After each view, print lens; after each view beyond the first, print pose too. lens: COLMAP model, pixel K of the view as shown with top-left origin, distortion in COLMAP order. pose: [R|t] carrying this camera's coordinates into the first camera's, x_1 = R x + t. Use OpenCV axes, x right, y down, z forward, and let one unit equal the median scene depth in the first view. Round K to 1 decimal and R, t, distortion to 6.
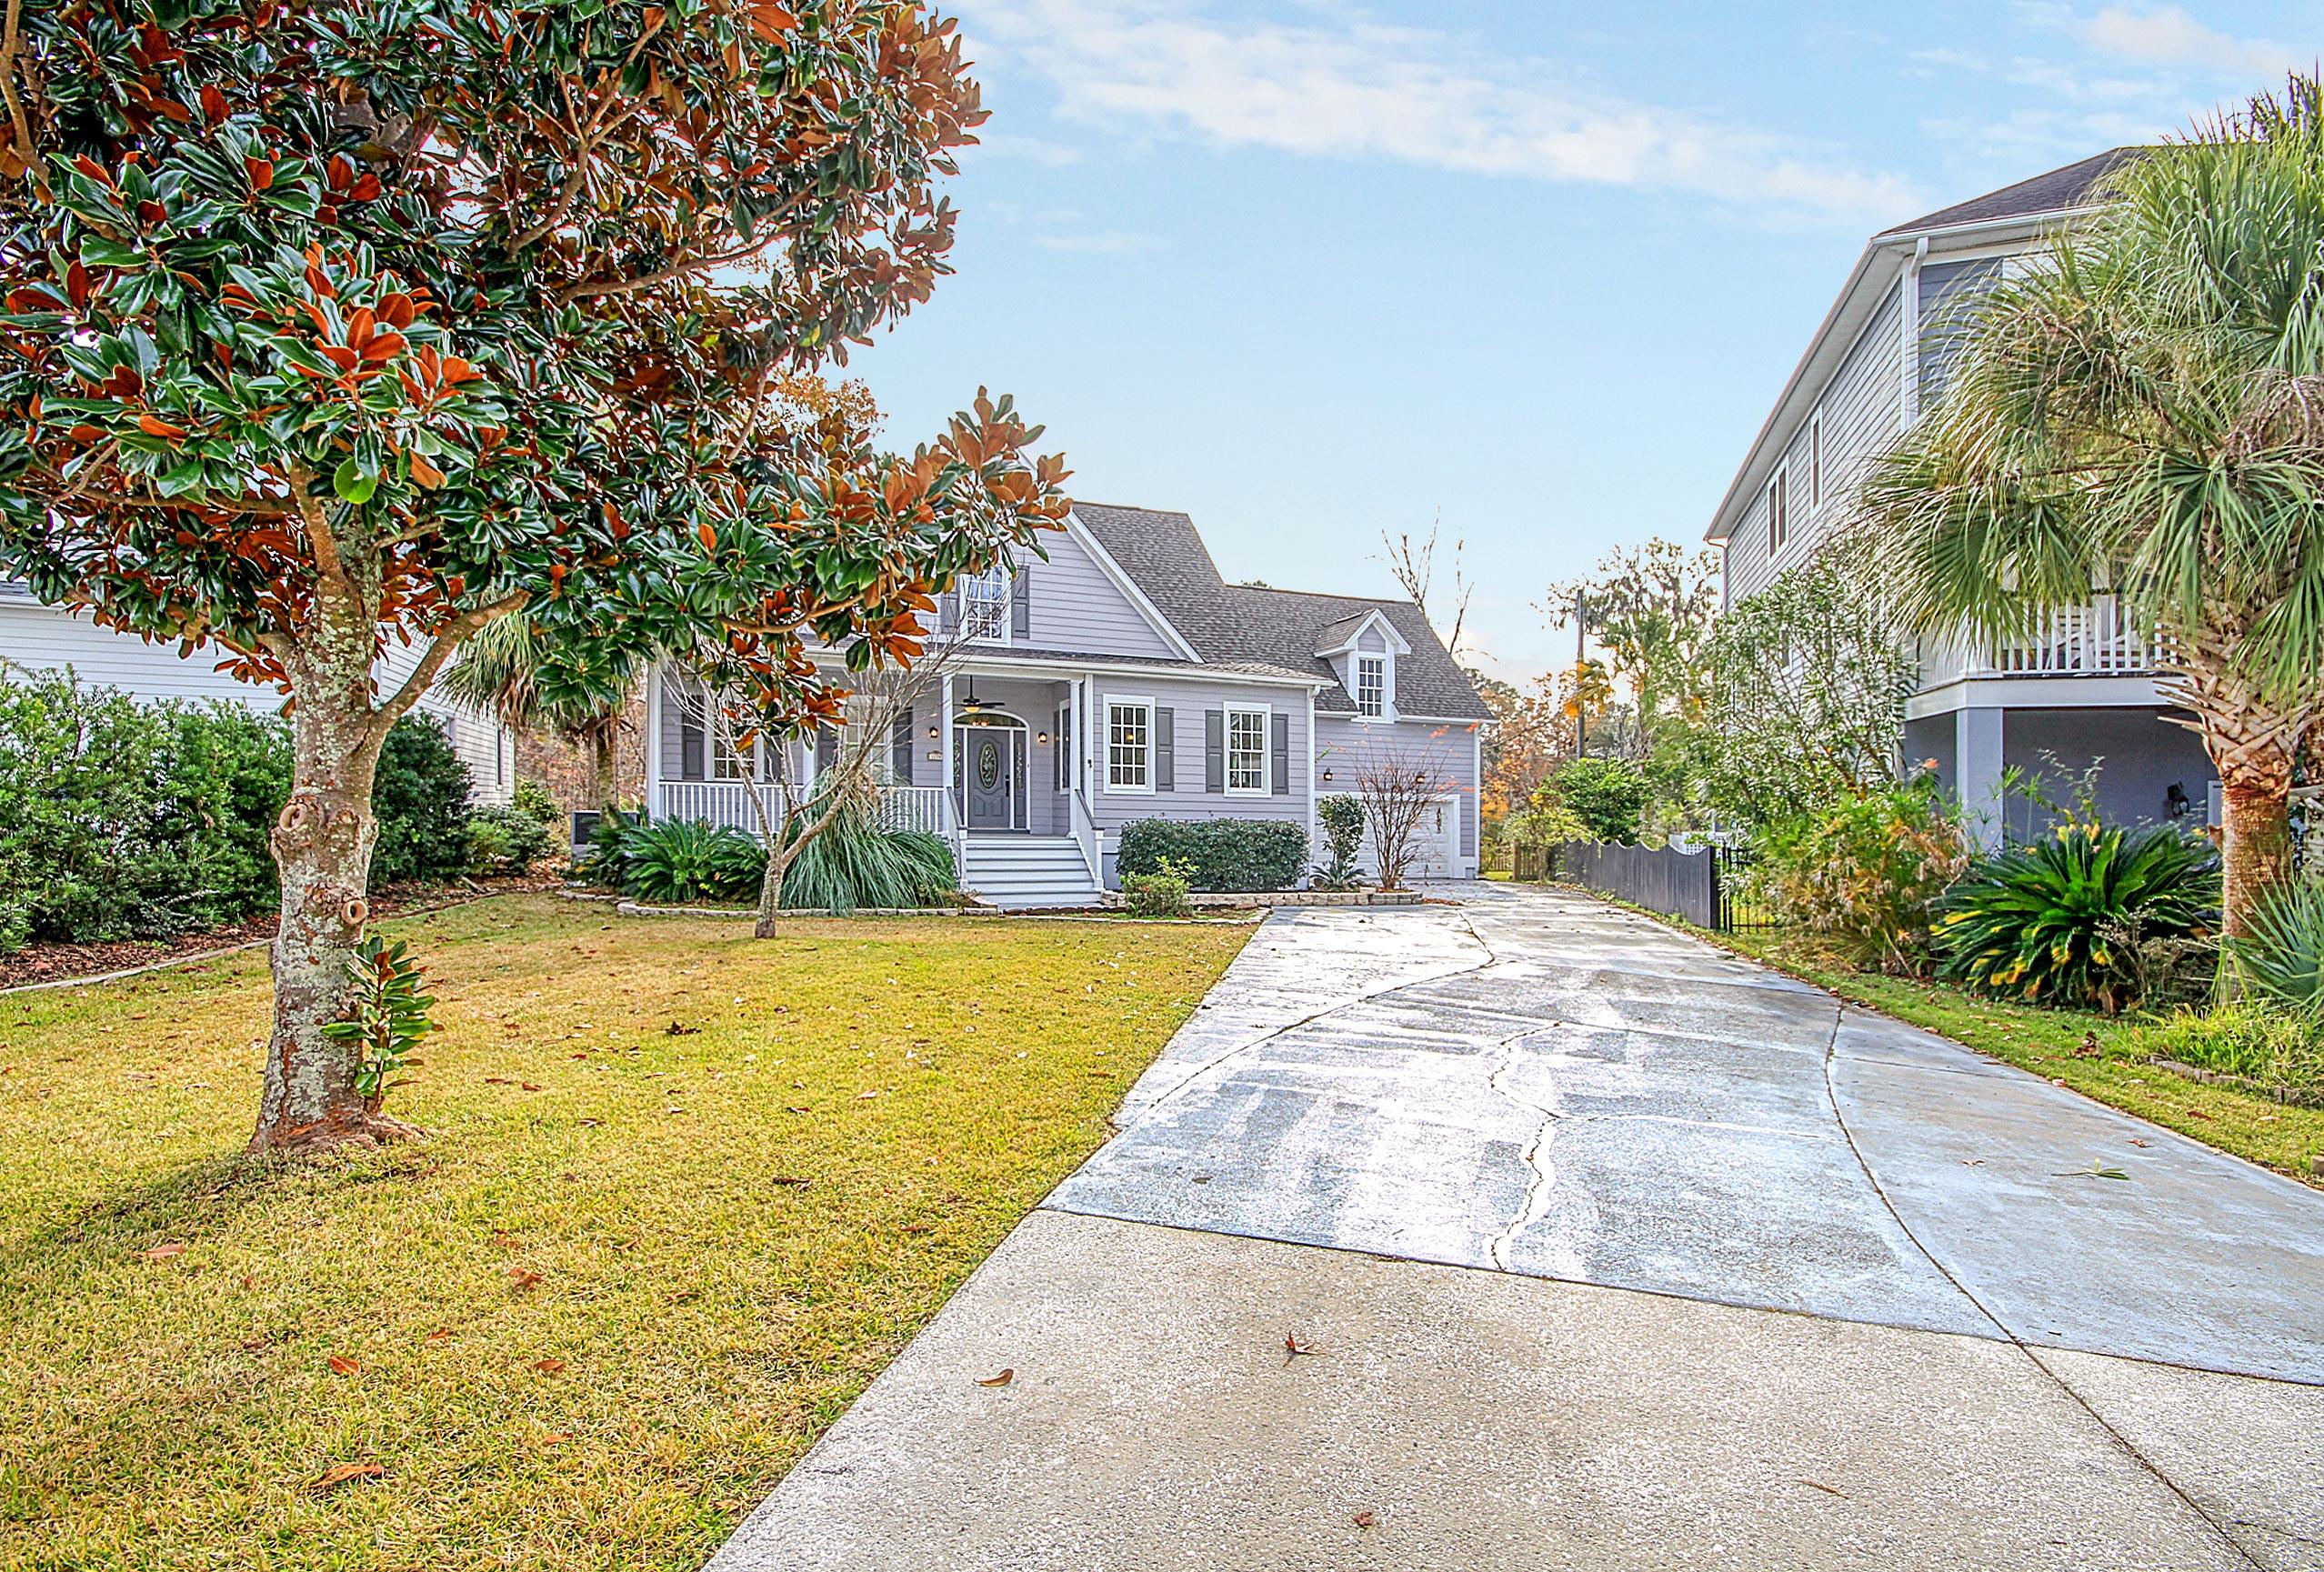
lens RADIAL K [[1125.7, 0, 1162.0], [0, 1125.7, 786.0], [0, 0, 1]] dist [0.001078, -0.000654]
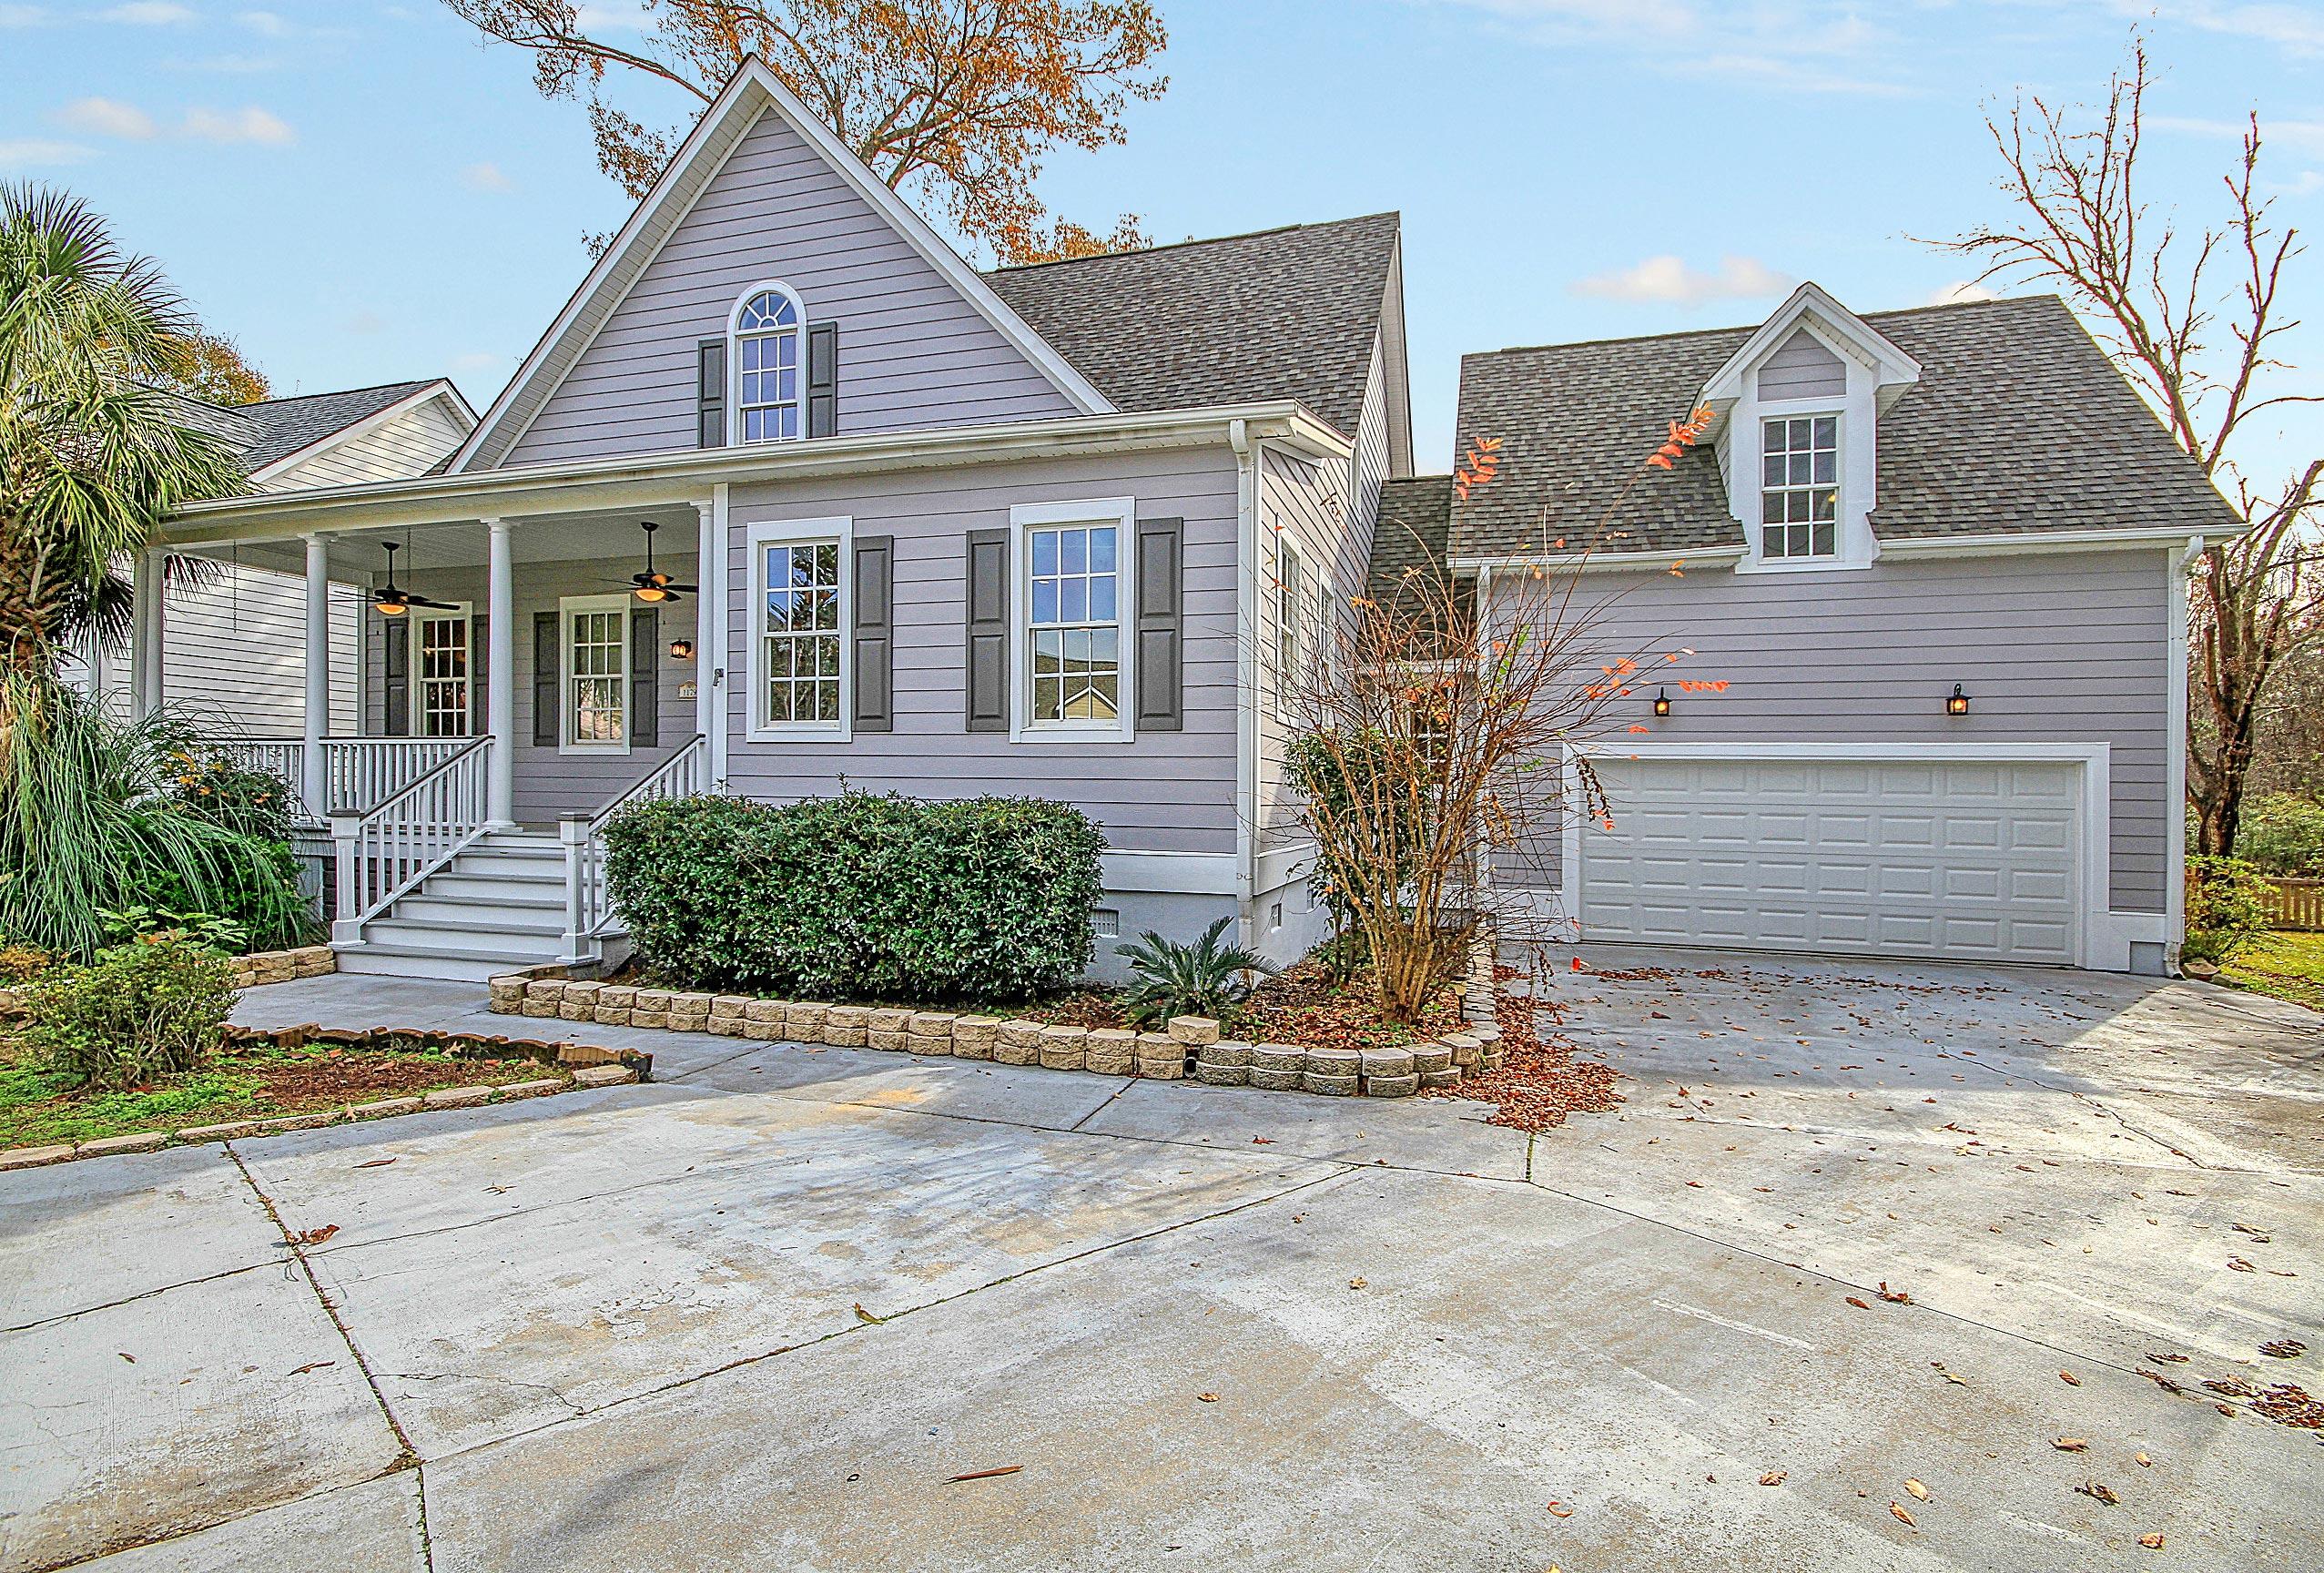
lens RADIAL K [[1125.7, 0, 1162.0], [0, 1125.7, 786.5], [0, 0, 1]] dist [0.001078, -0.000654]
pose [[0.786207, -0.014345, -0.617797, 0.349426], [0.013682, 0.999890, -0.005805, 0.028691], [0.617812, -0.003889, 0.786316, 0.732484]]
